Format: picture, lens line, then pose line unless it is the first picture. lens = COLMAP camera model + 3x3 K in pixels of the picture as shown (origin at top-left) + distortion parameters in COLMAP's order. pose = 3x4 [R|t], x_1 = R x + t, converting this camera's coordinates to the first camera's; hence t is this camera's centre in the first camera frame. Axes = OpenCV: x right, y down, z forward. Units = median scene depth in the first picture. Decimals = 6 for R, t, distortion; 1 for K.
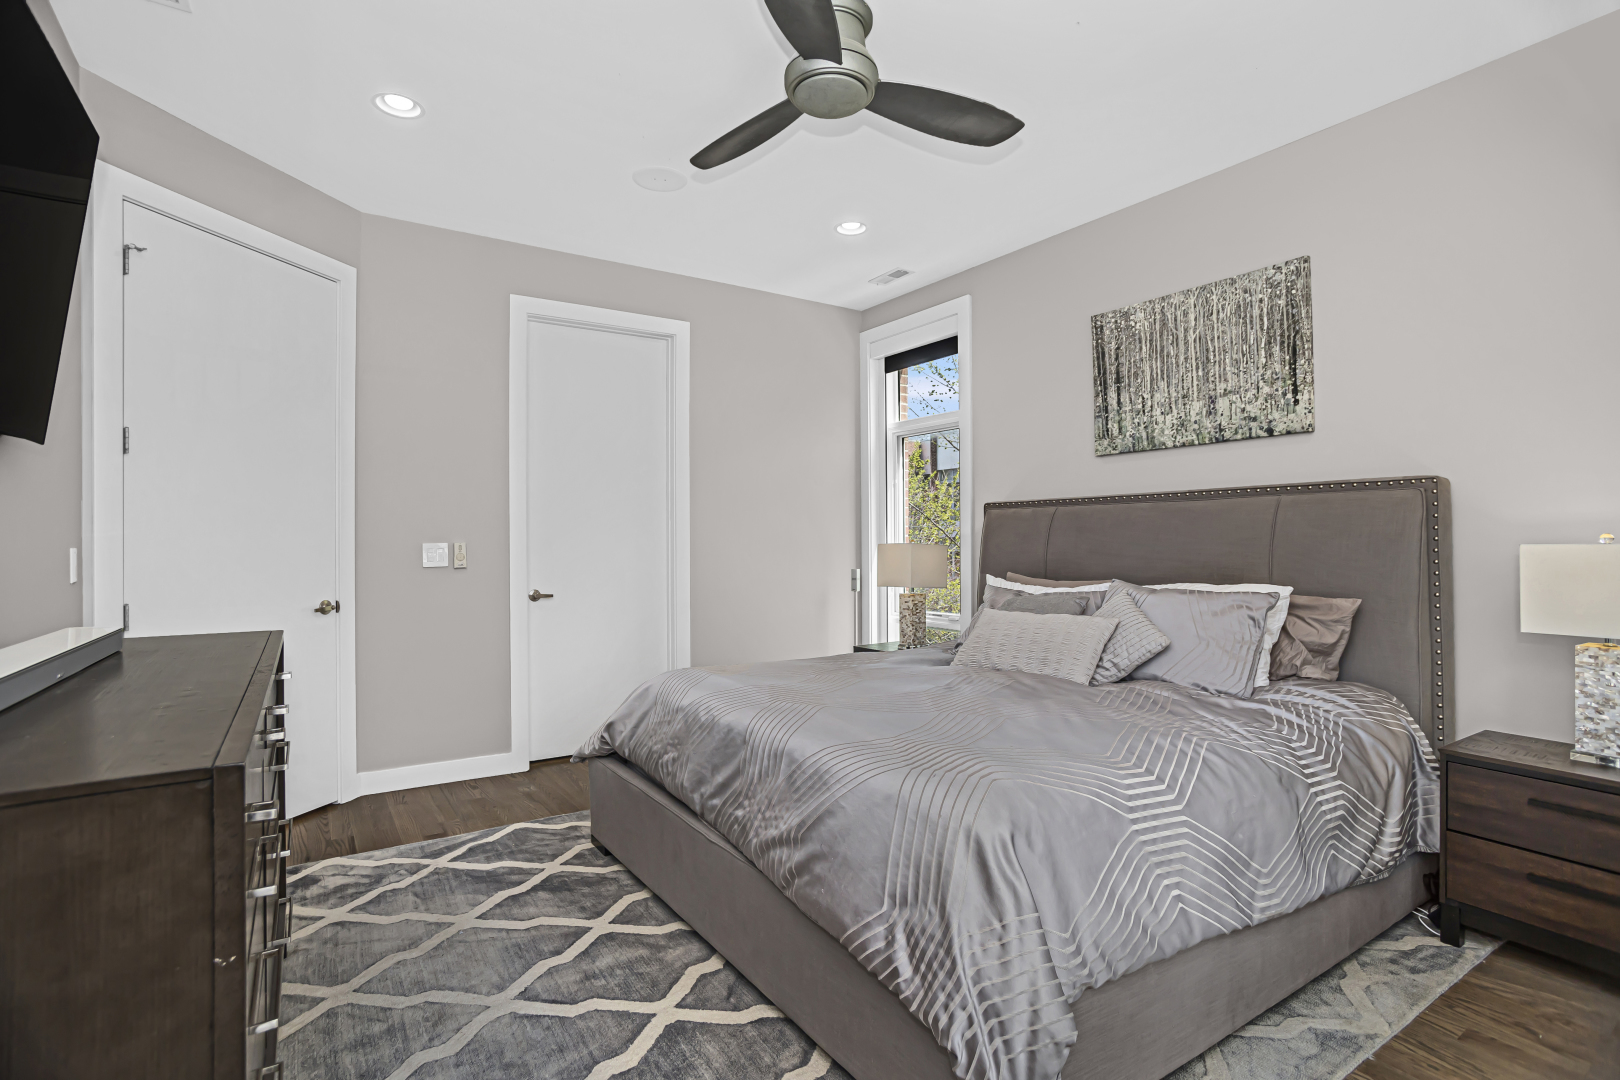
lens RADIAL K [[804.1, 0, 801.7], [0, 804.1, 535.8], [0, 0, 1]] dist [-0.021045, 0.000568]
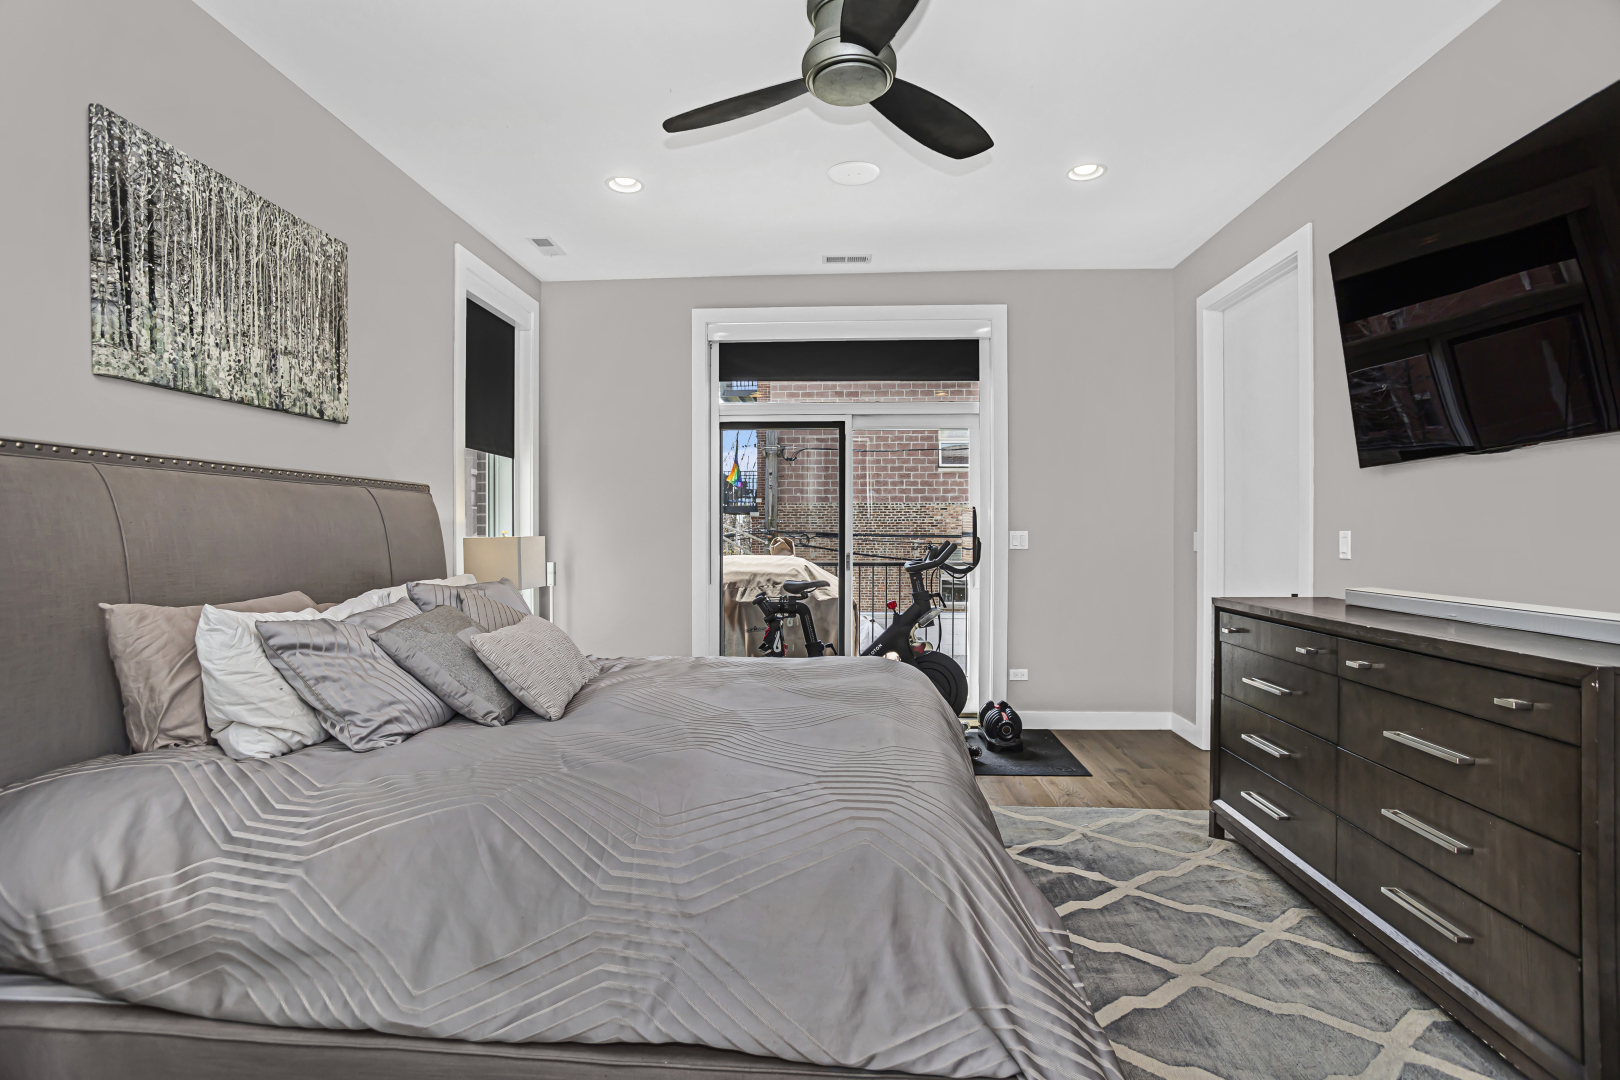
lens RADIAL K [[780.5, 0, 806.7], [0, 780.5, 545.4], [0, 0, 1]] dist [-0.055207, 0.029790]
pose [[-0.802455, -0.003333, 0.596703, -0.344522], [0.001347, 0.999972, 0.007397, 0.012063], [-0.596711, 0.006740, -0.802428, 1.266806]]
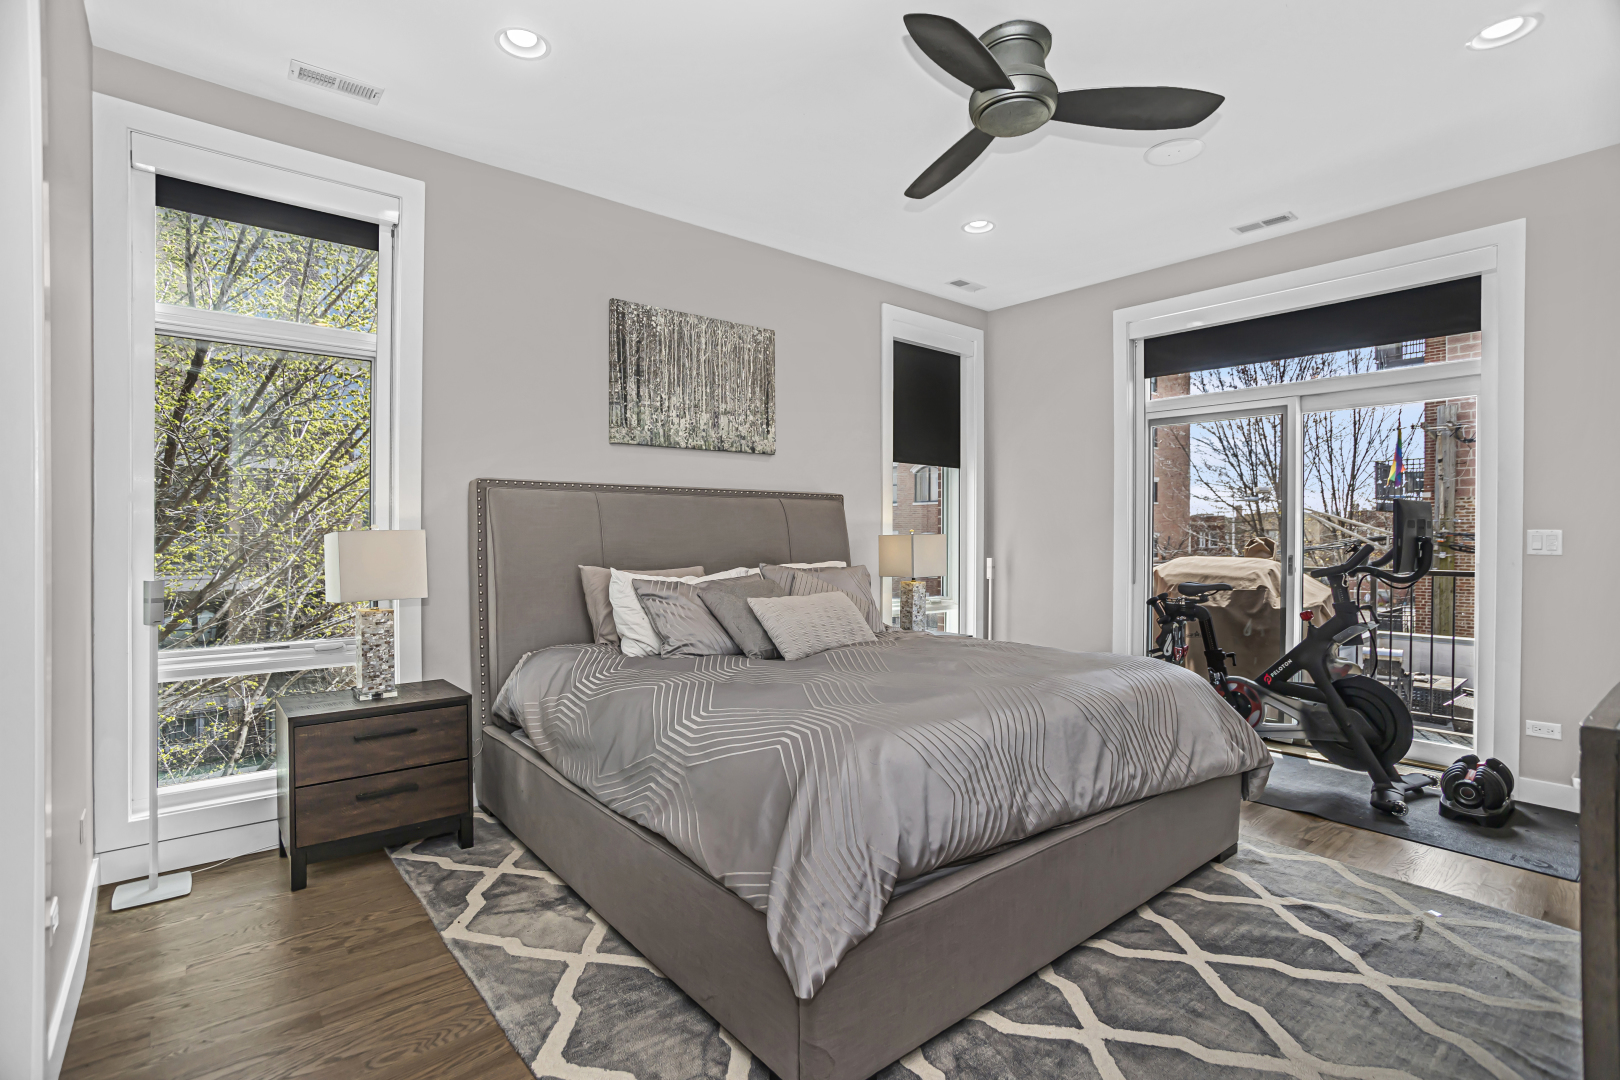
lens RADIAL K [[780.5, 0, 808.1], [0, 780.5, 545.6], [0, 0, 1]] dist [-0.055207, 0.029790]
pose [[-0.121966, -0.010572, 0.992478, -0.675522], [-0.008678, 0.999916, 0.009585, 0.016468], [-0.992496, -0.007443, -0.122048, 0.987045]]
